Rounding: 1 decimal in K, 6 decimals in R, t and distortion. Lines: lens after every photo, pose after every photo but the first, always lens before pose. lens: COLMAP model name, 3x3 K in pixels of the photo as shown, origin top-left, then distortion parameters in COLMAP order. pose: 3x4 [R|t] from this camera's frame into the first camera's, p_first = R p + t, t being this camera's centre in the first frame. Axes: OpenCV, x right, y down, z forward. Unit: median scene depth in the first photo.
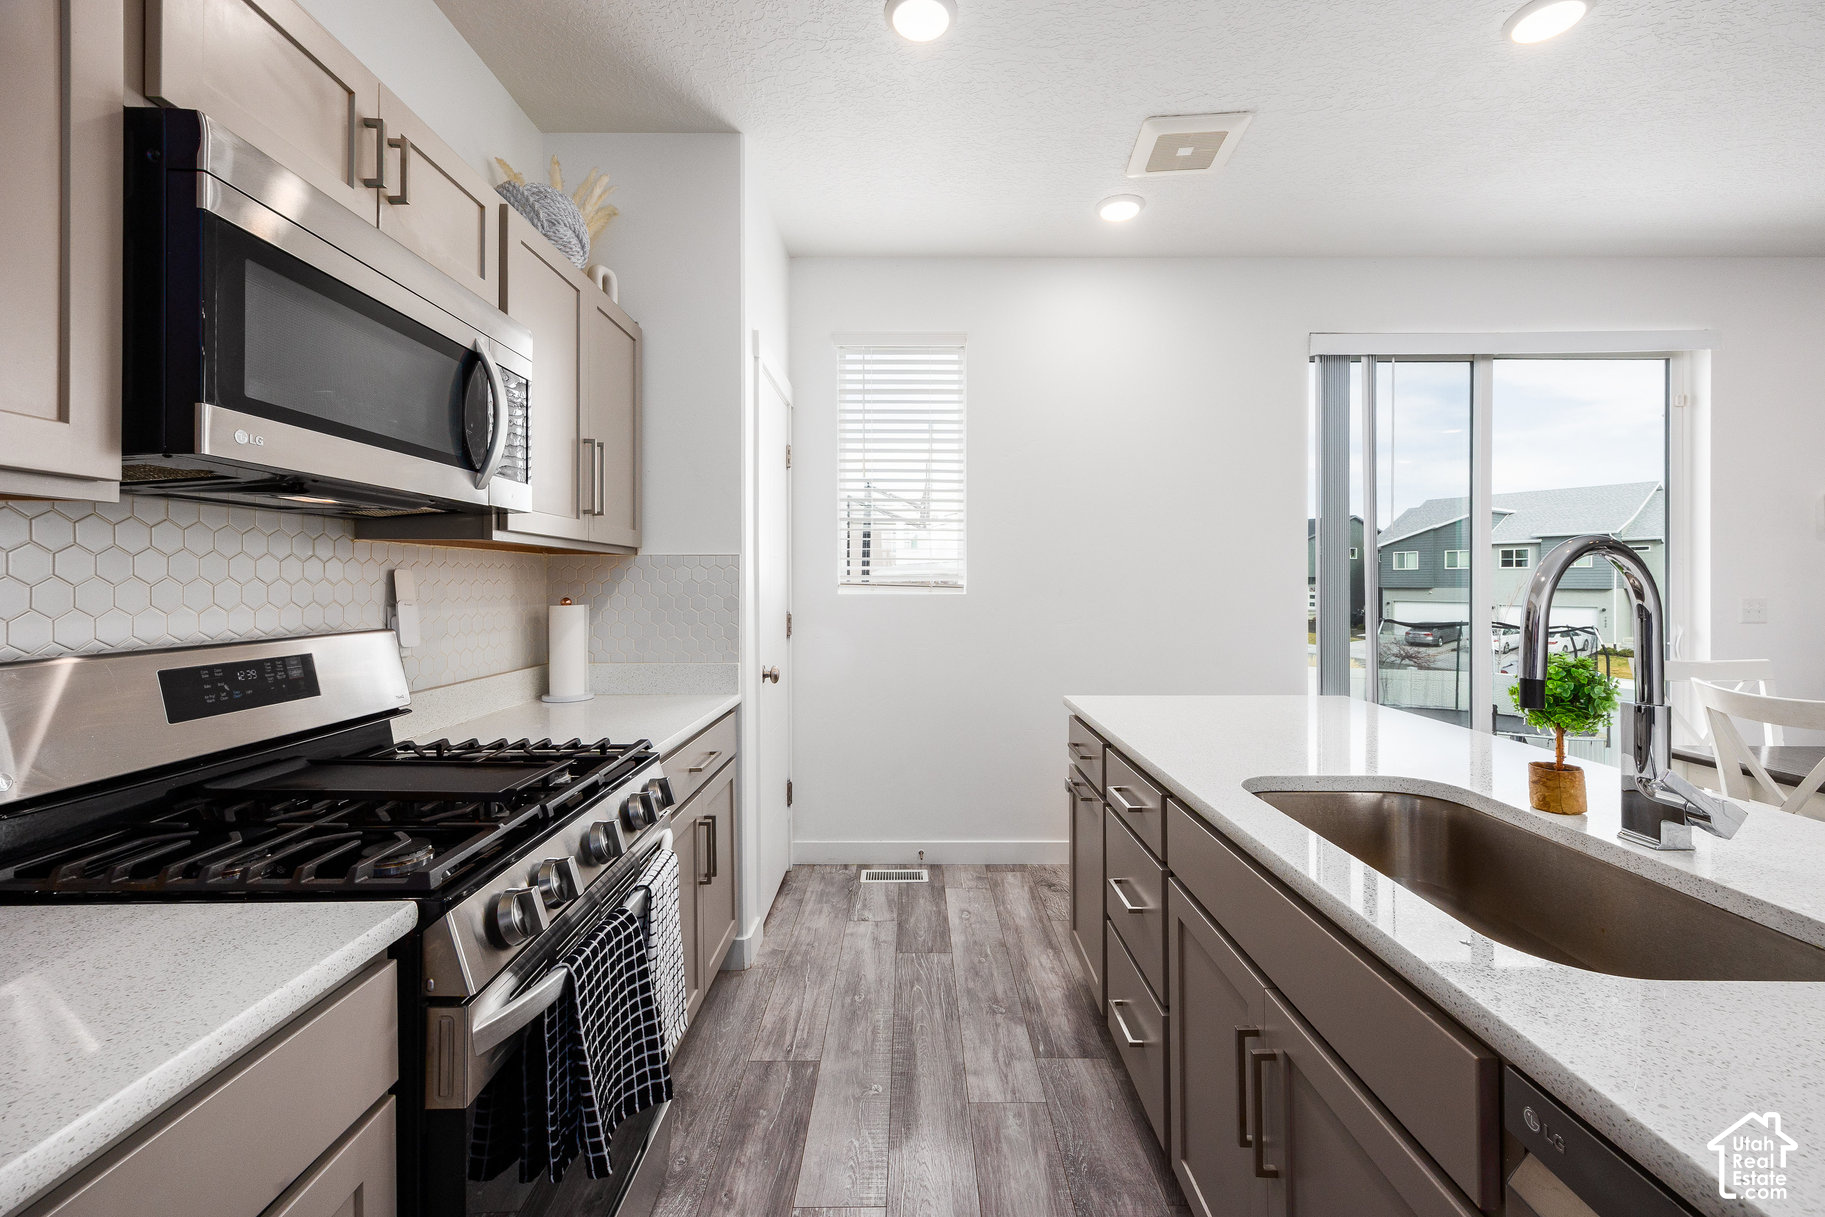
lens RADIAL K [[760.6, 0, 912.0], [0, 760.6, 584.5], [0, 0, 1]] dist [0.016323, -0.000083]
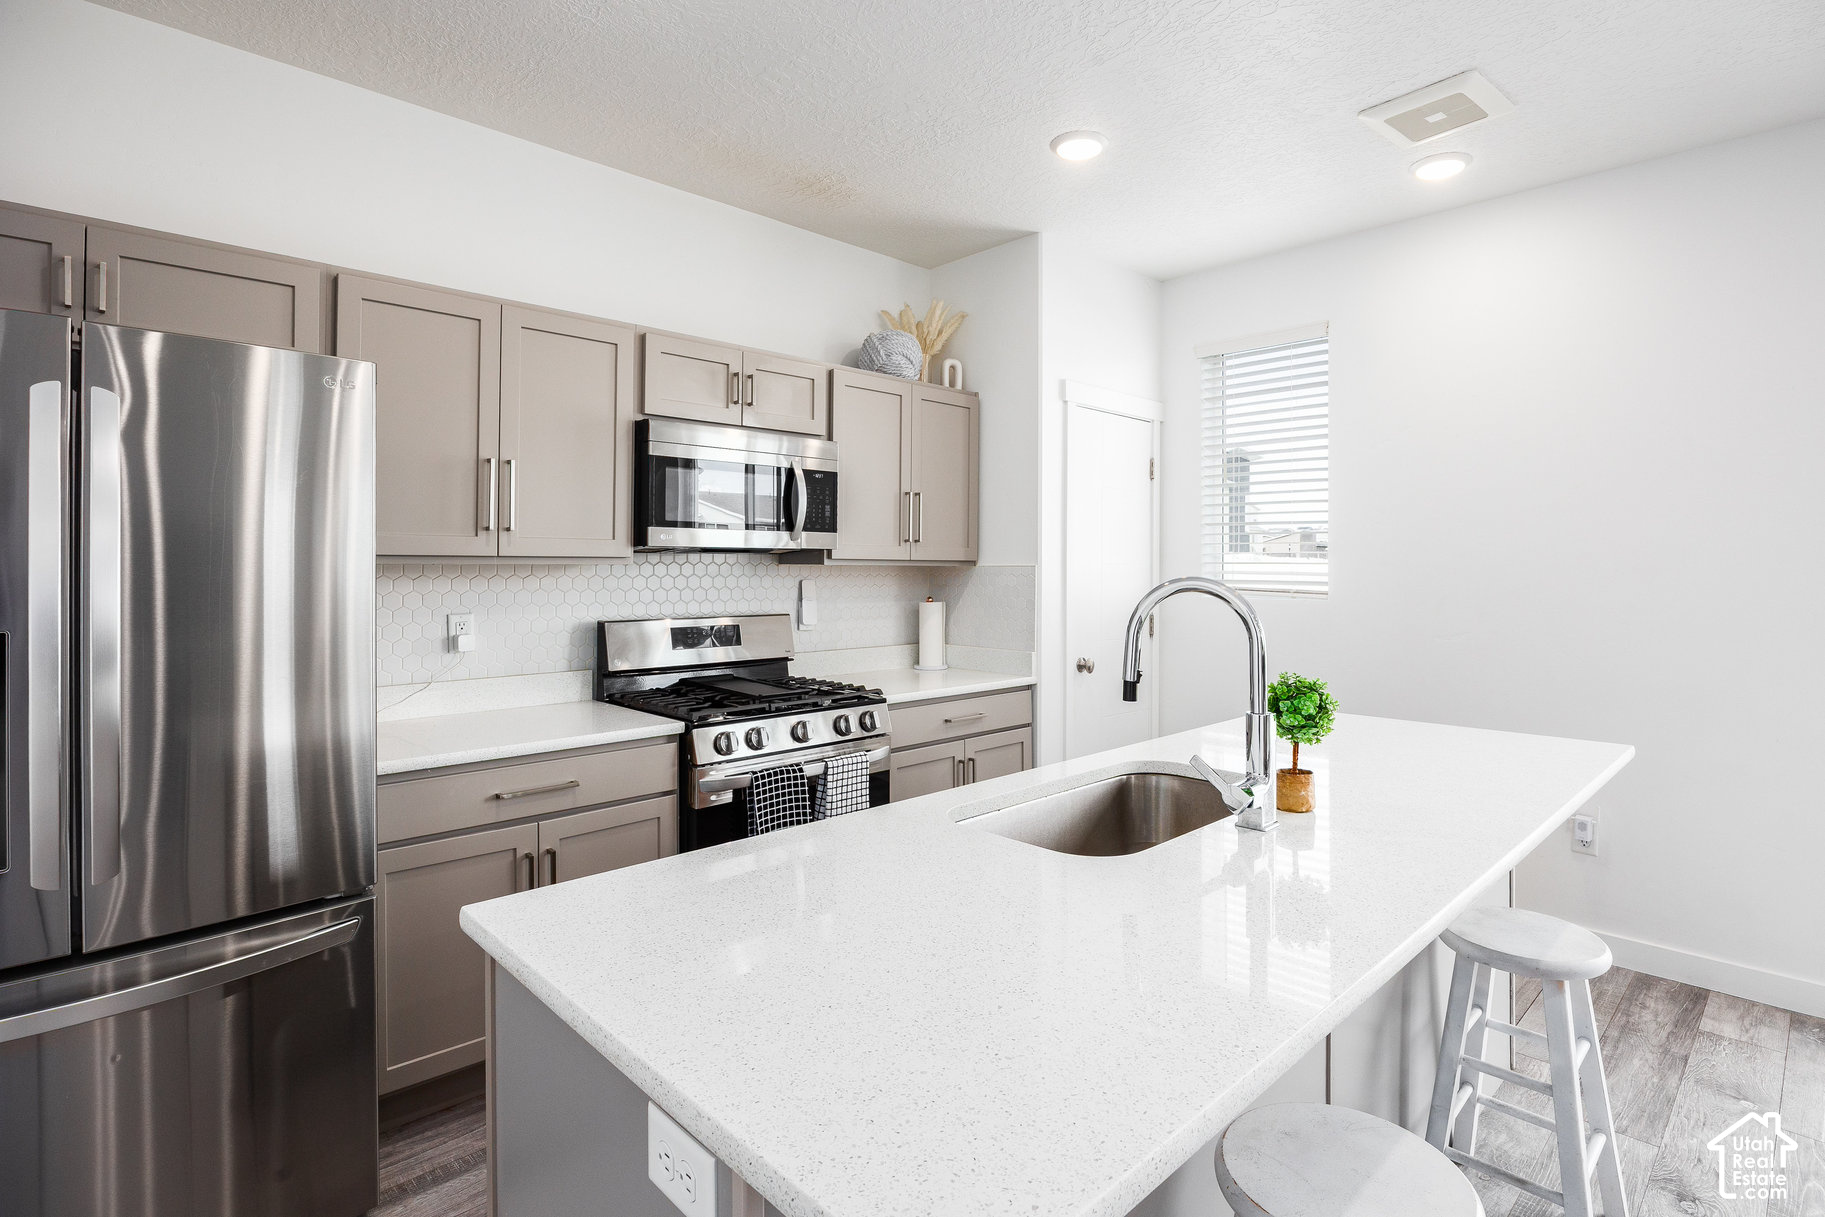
lens RADIAL K [[907.0, 0, 912.9], [0, 907.0, 567.3], [0, 0, 1]] dist [0.000887, 0.000115]
pose [[0.692307, 0.000862, -0.721602, 1.000450], [-0.002868, 0.999995, -0.001558, -0.046566], [0.721597, 0.003148, 0.692306, -0.259983]]
